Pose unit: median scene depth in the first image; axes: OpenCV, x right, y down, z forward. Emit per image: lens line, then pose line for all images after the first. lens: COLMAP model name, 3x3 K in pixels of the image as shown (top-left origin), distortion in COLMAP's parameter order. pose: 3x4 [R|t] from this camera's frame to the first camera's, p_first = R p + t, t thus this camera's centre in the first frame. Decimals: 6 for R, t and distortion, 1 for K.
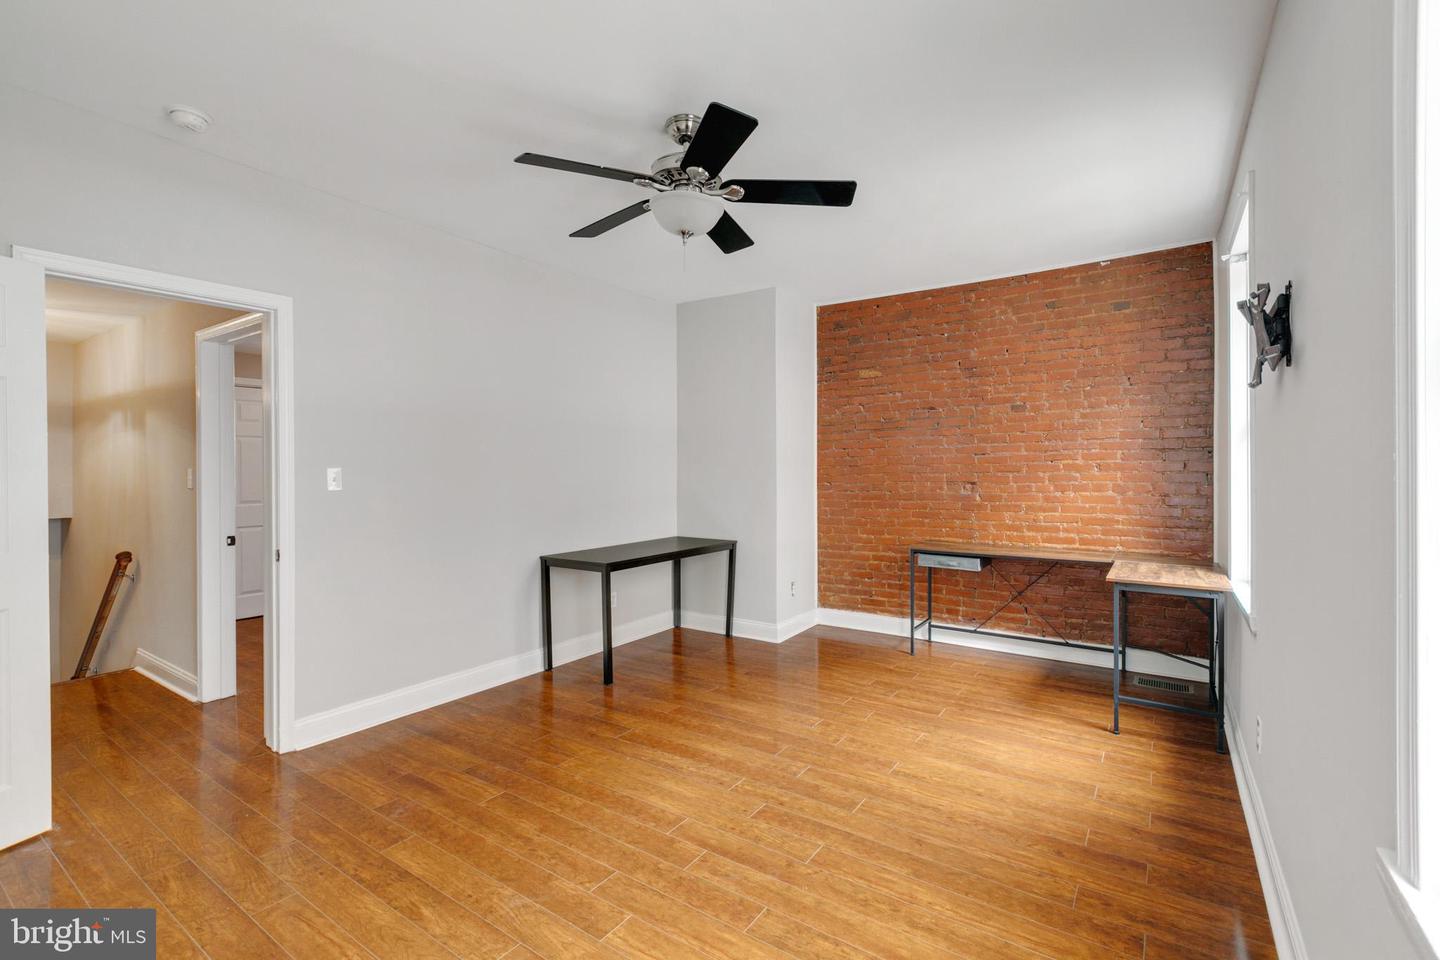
lens RADIAL K [[643.0, 0, 719.2], [0, 643.0, 473.3], [0, 0, 1]] dist [0.002052, -0.000077]
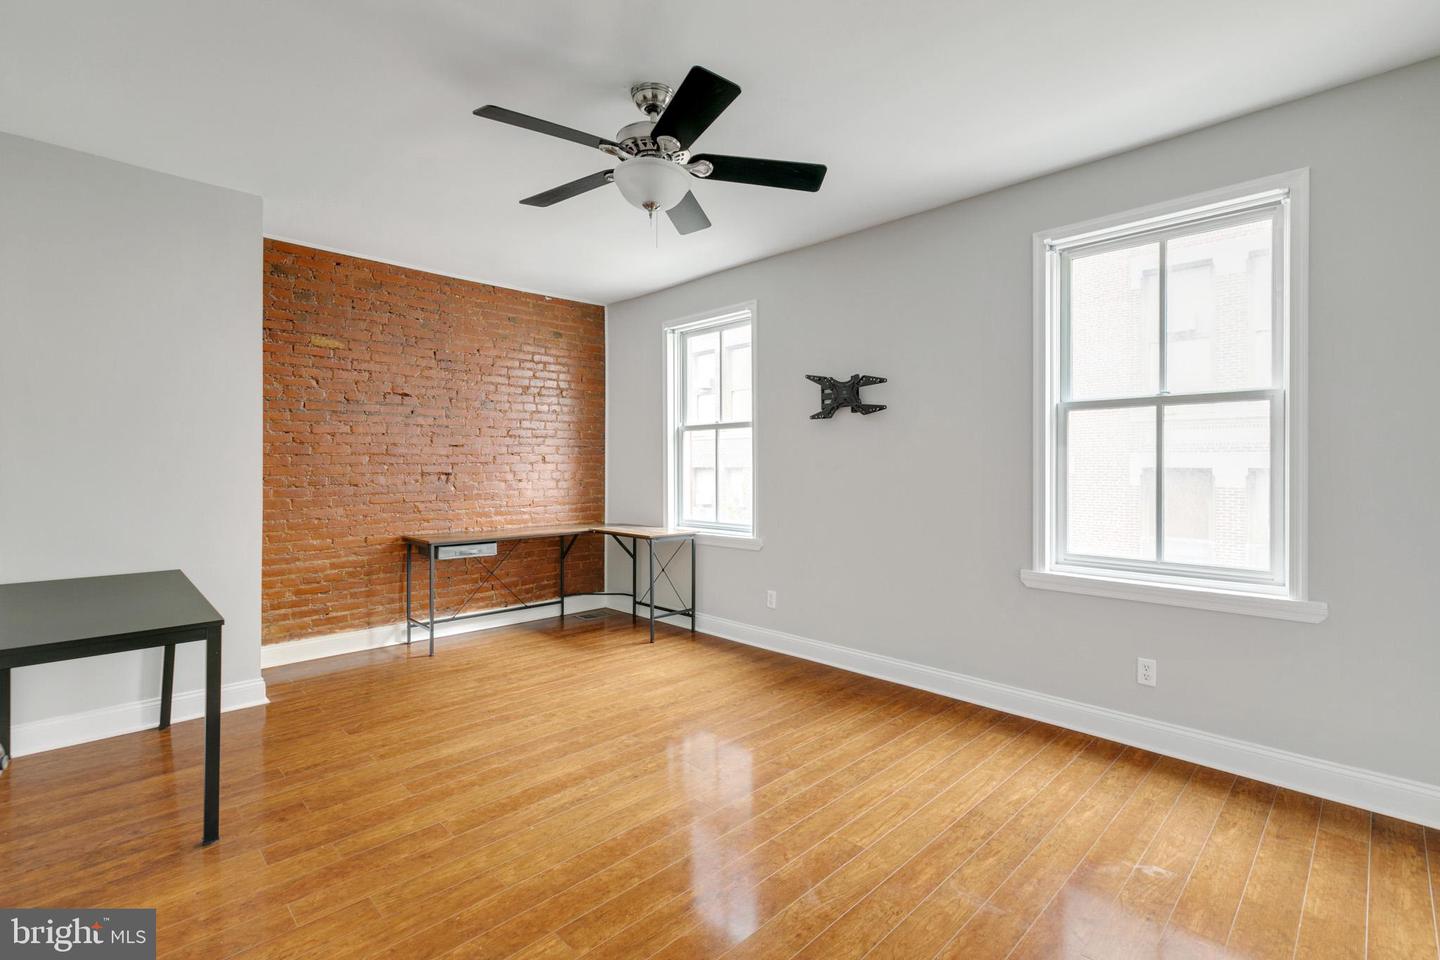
lens RADIAL K [[643.0, 0, 719.2], [0, 643.0, 472.6], [0, 0, 1]] dist [0.002052, -0.000077]
pose [[0.193078, -0.007136, 0.981157, -0.683822], [0.004899, 0.999968, 0.006309, 0.011680], [-0.981171, 0.003589, 0.193107, 0.506375]]
